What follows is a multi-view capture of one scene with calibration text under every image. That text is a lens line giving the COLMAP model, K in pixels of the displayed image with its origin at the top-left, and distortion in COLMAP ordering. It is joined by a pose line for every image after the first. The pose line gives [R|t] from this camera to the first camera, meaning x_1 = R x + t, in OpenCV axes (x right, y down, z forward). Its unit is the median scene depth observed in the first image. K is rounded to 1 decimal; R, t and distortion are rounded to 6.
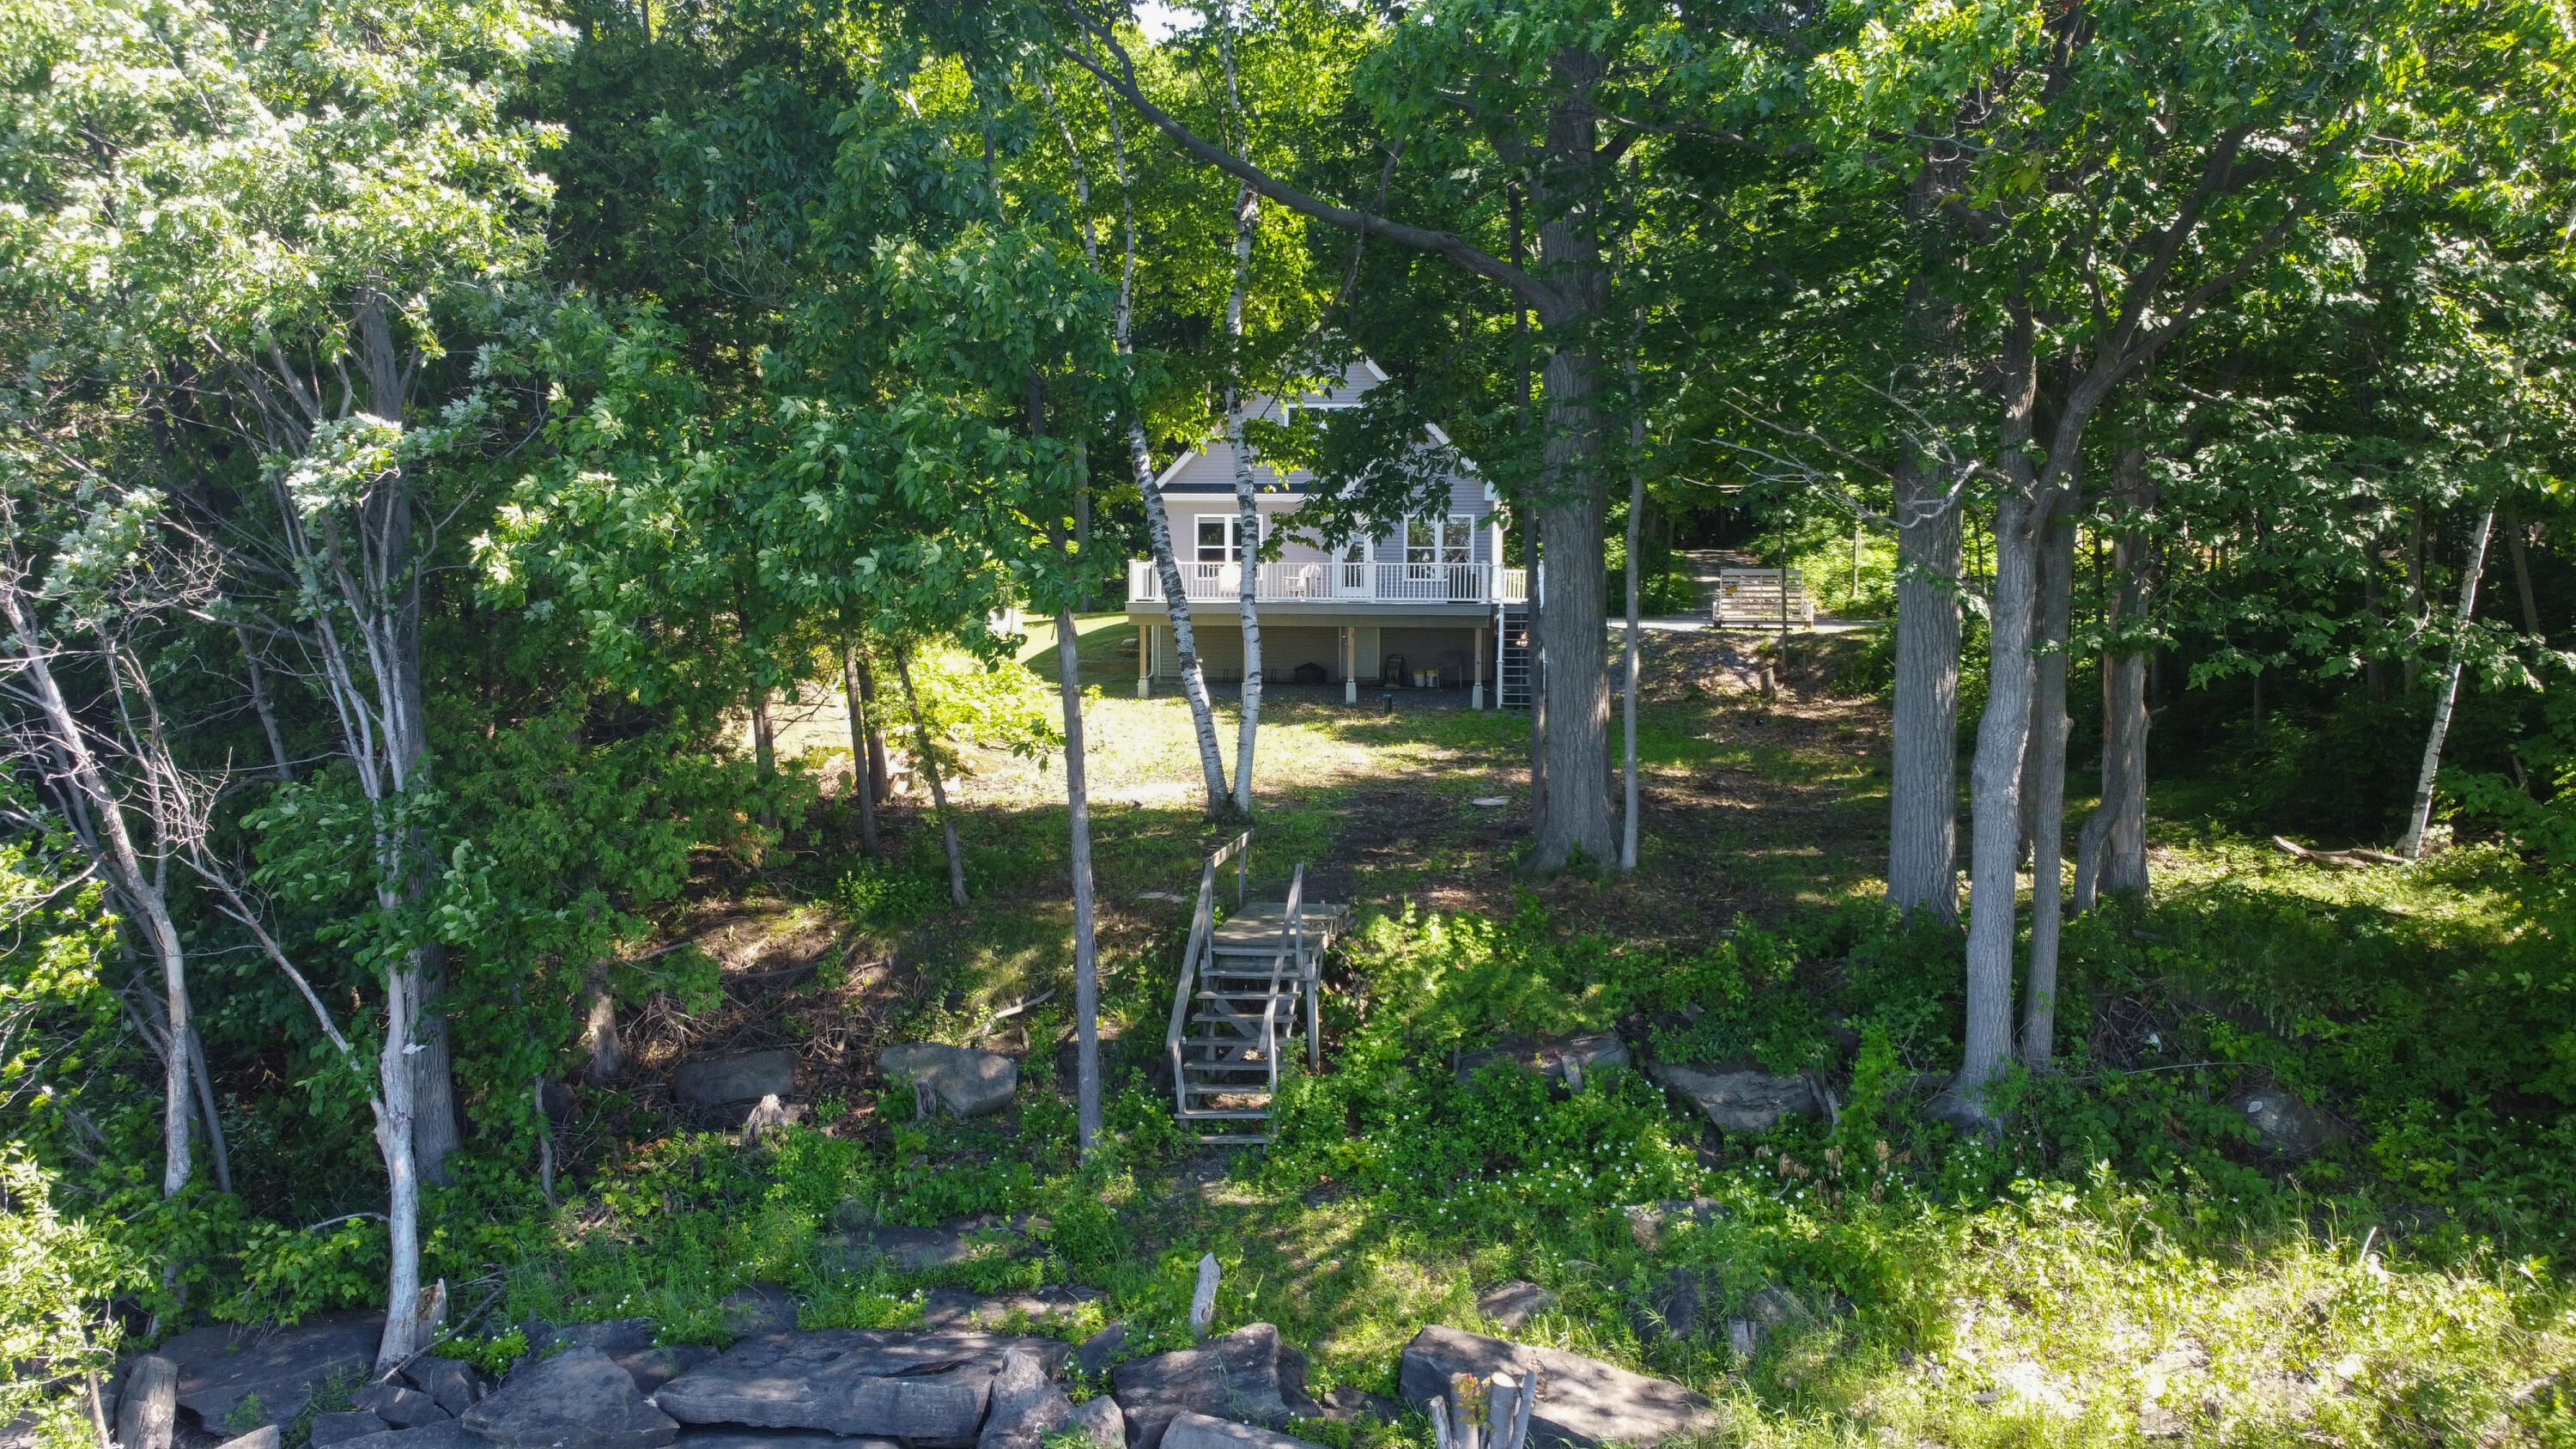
lens RADIAL K [[1895.7, 0, 1288.0], [0, 1895.7, 724.5], [0, 0, 1]] dist [-0.002974, -0.002644]
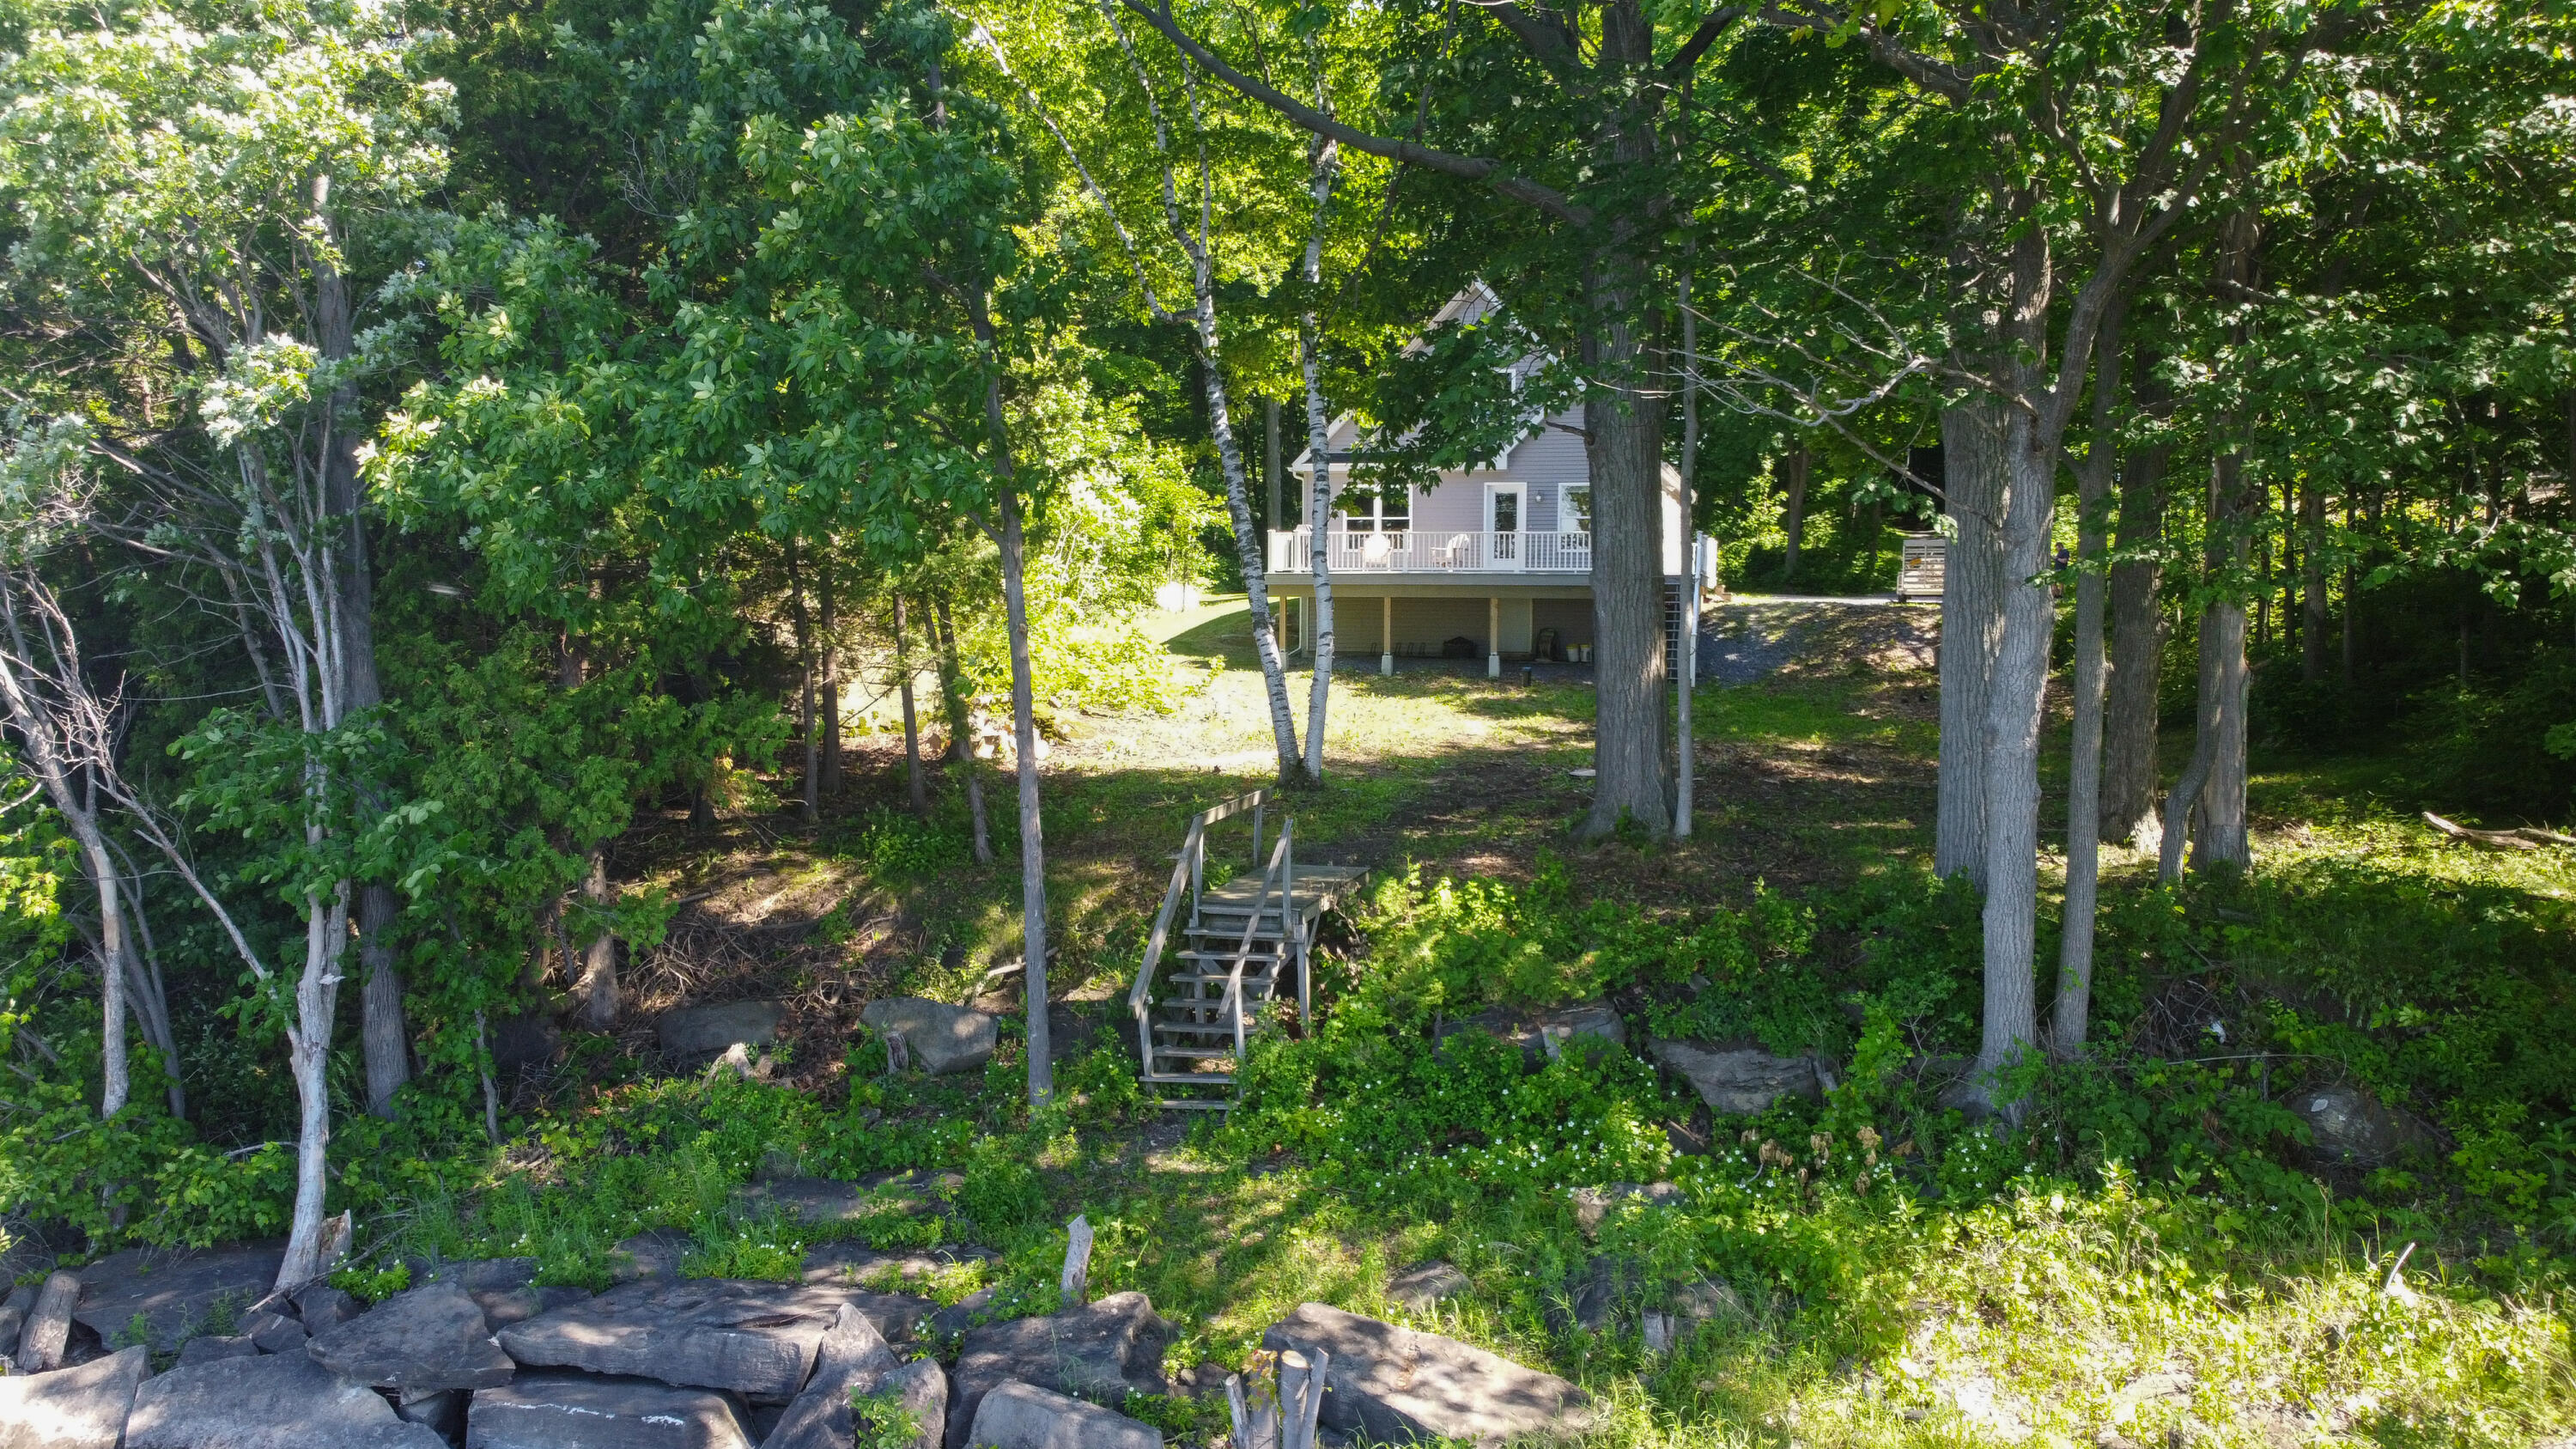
lens RADIAL K [[1899.2, 0, 1288.0], [0, 1899.2, 724.5], [0, 0, 1]] dist [-0.006213, -0.003152]
pose [[0.991364, 0.008600, -0.130856, 0.148936], [-0.008075, 0.999957, 0.004544, 0.024858], [0.130890, -0.003448, 0.991391, 0.066441]]
